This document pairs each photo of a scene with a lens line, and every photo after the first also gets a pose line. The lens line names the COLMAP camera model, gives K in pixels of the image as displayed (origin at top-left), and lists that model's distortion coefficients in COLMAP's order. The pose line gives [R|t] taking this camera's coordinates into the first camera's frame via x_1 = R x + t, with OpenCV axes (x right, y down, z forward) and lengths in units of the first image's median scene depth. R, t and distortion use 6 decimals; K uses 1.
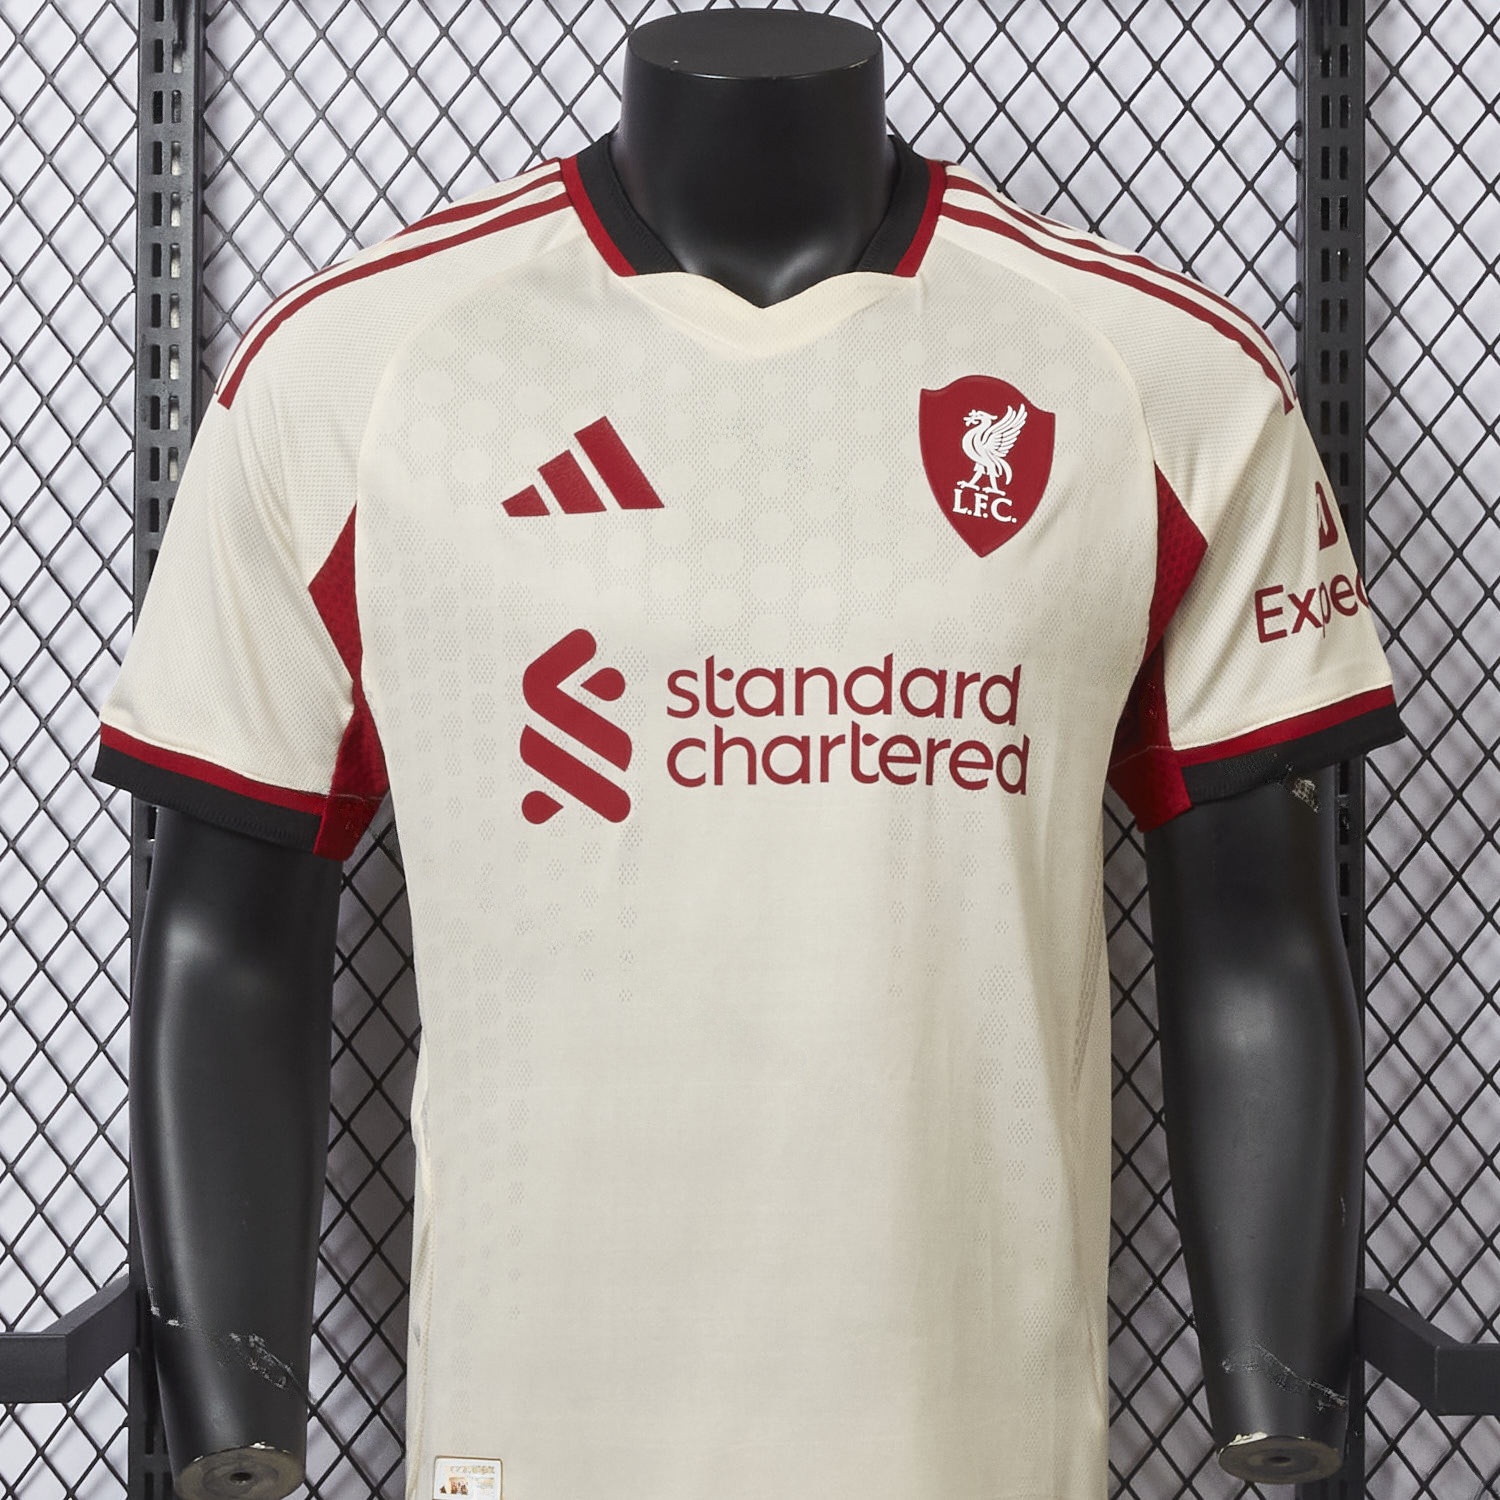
lens RADIAL K [[2818.7, 0, 750.0], [0, 2818.7, 750.0], [0, 0, 1]] dist [-0.040424, -0.196117]
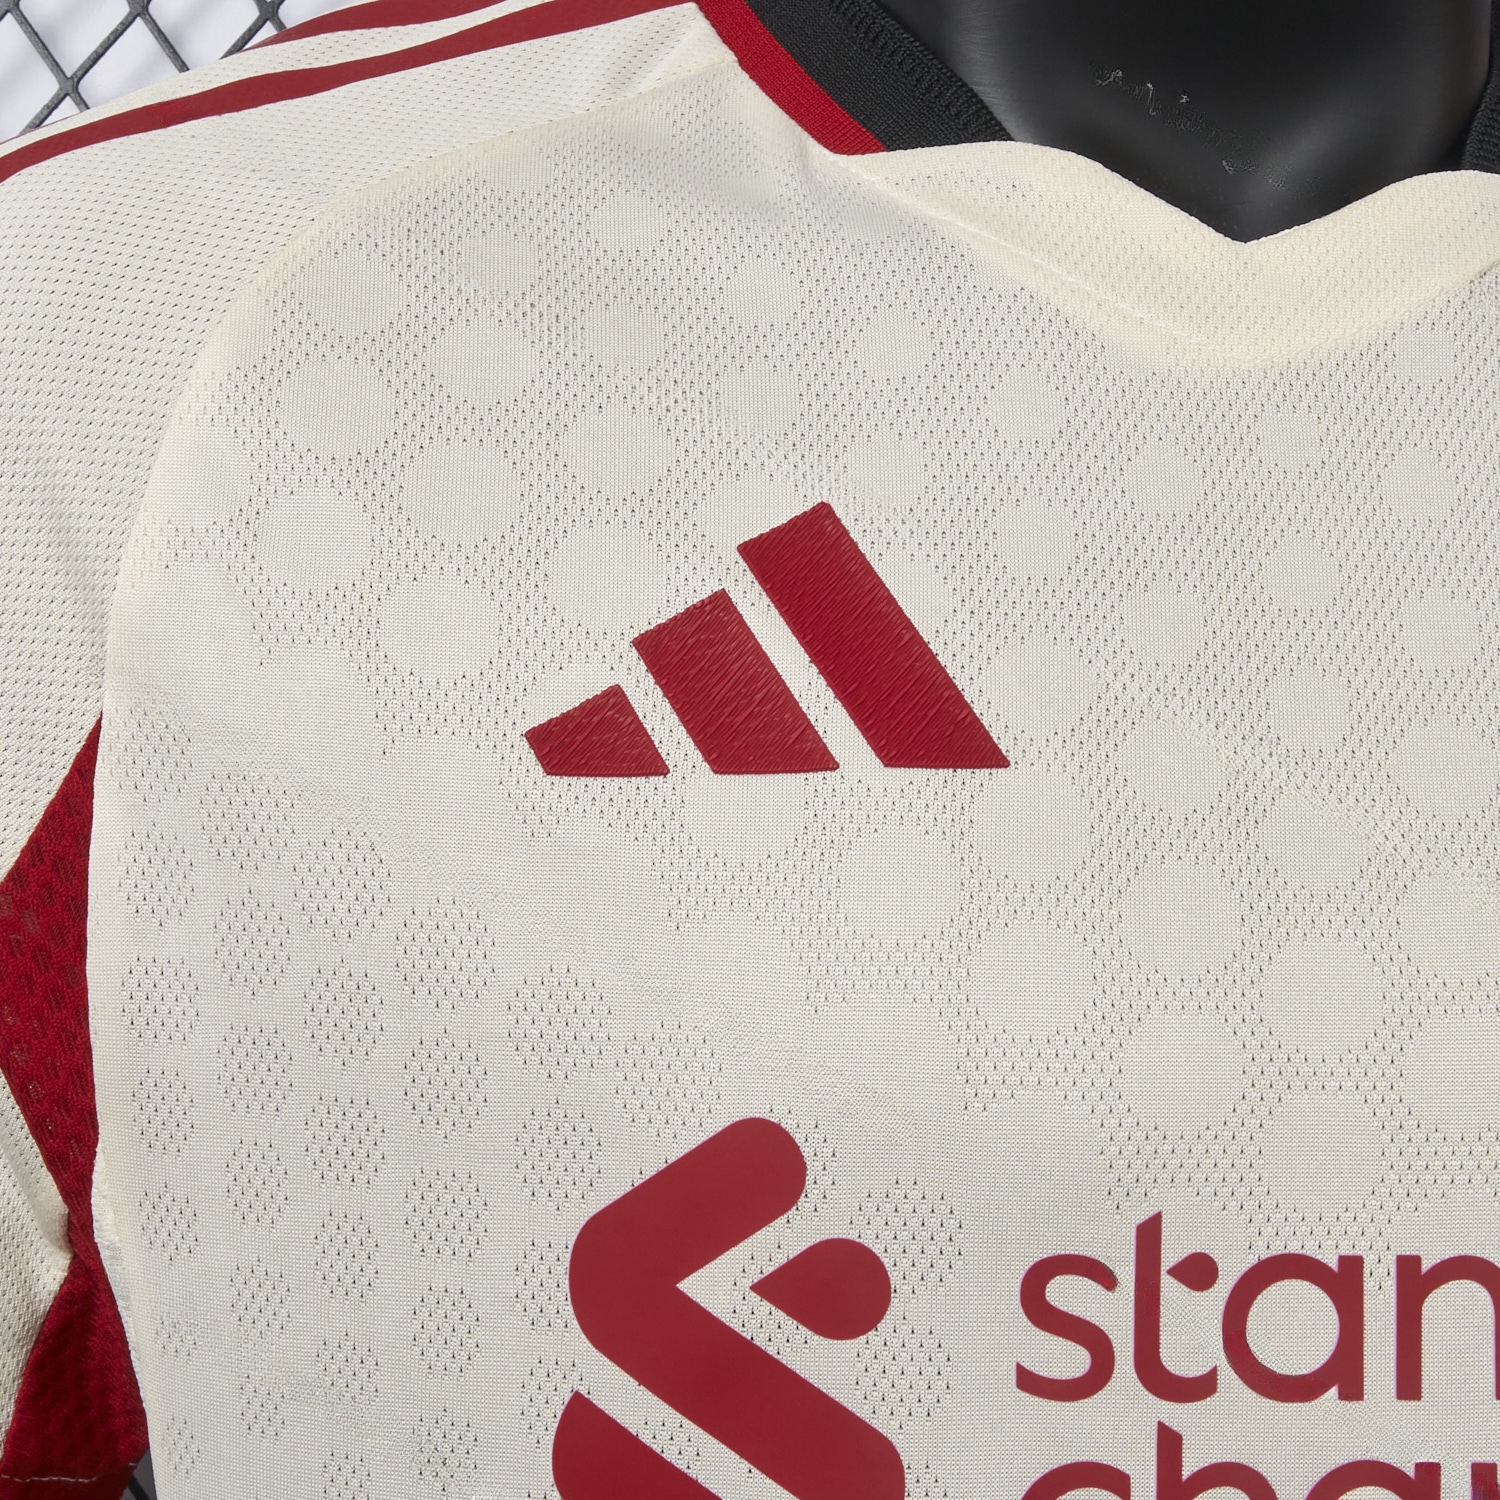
lens RADIAL K [[2818.7, 0, 750.0], [0, 2818.7, 750.0], [0, 0, 1]] dist [-0.040424, -0.196117]
pose [[0.995978, 0.039340, 0.080501, -0.088752], [-0.031478, 0.994815, -0.096708, -0.053512], [-0.083888, 0.093786, 0.992052, 0.657641]]
